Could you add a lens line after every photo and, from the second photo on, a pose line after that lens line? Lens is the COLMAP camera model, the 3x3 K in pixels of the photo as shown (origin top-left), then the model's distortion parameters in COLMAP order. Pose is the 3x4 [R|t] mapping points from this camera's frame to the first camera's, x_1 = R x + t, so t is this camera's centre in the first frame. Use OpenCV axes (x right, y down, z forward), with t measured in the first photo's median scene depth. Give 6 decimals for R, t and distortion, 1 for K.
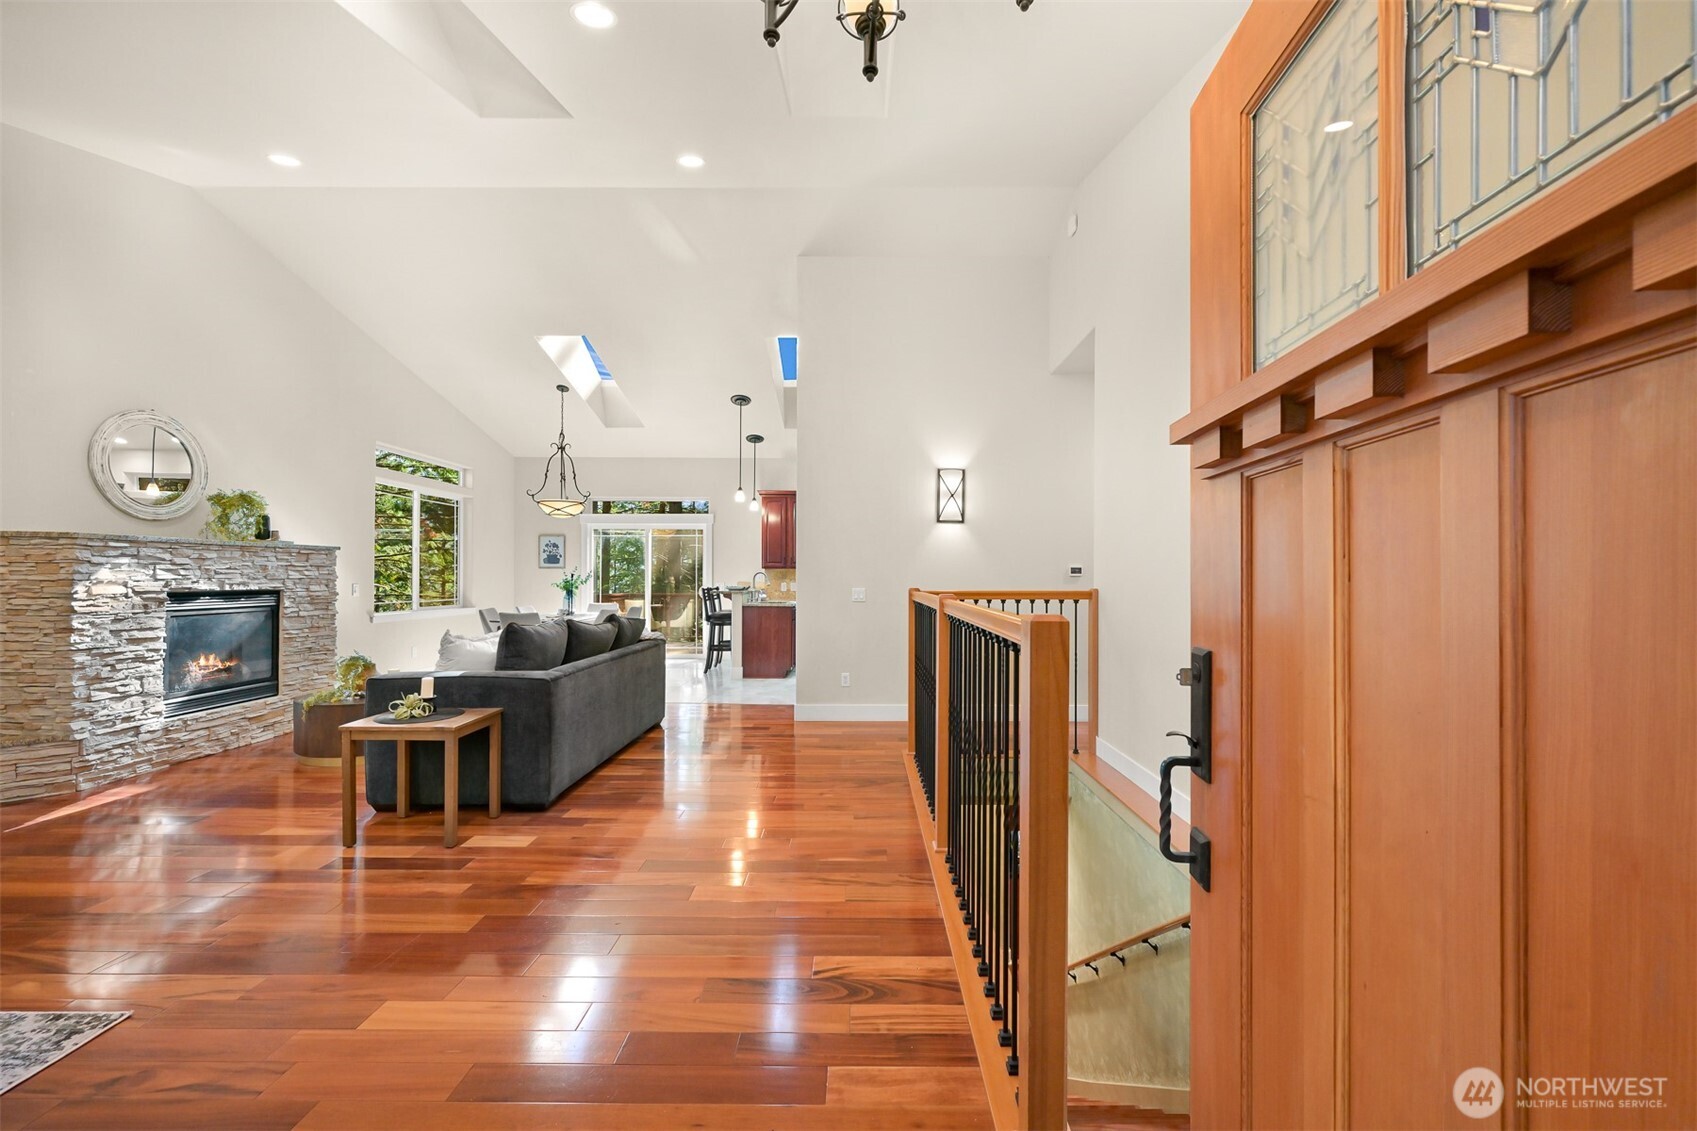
lens RADIAL K [[668.1, 0, 848.1], [0, 668.1, 572.1], [0, 0, 1]] dist [-0.002522, 0.000744]
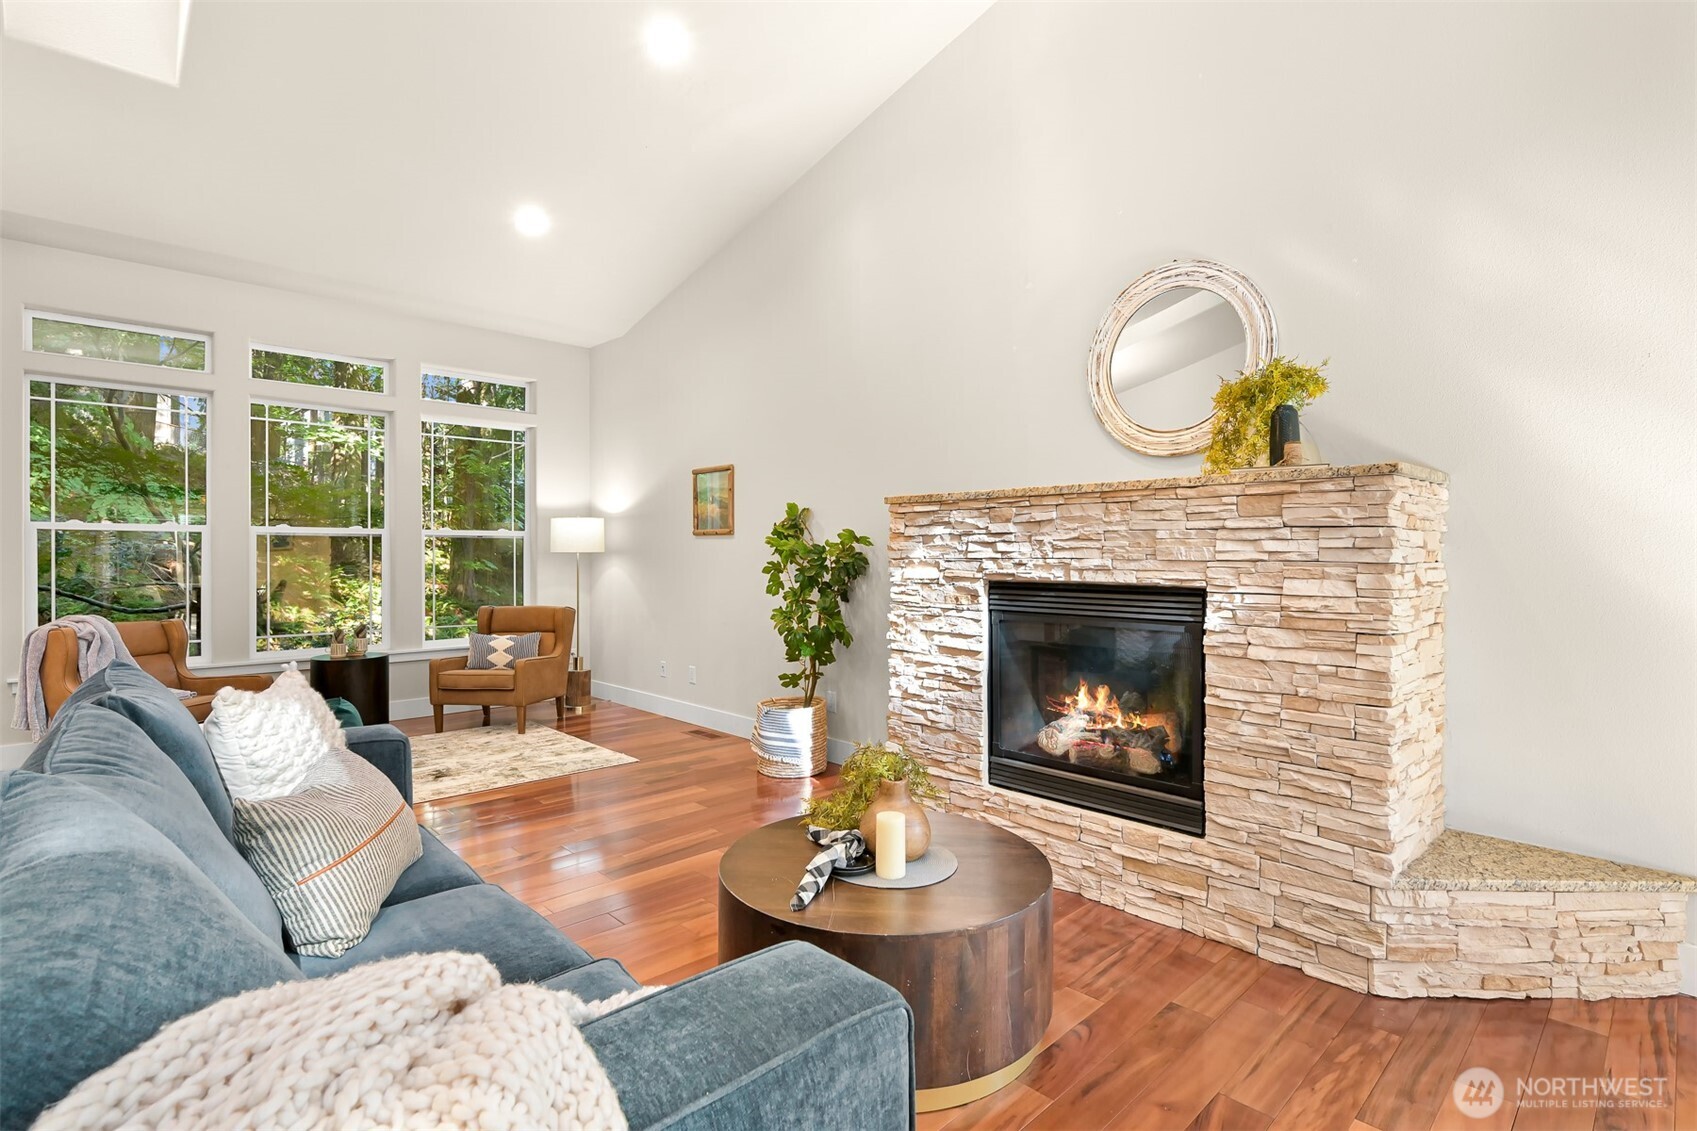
lens RADIAL K [[831.4, 0, 849.0], [0, 831.4, 566.5], [0, 0, 1]] dist [-0.001063, 0.000012]
pose [[-0.716024, 0.002200, -0.698072, -0.408419], [-0.002671, 0.999979, 0.005891, 0.014000], [0.698071, 0.006082, -0.716003, 1.503416]]
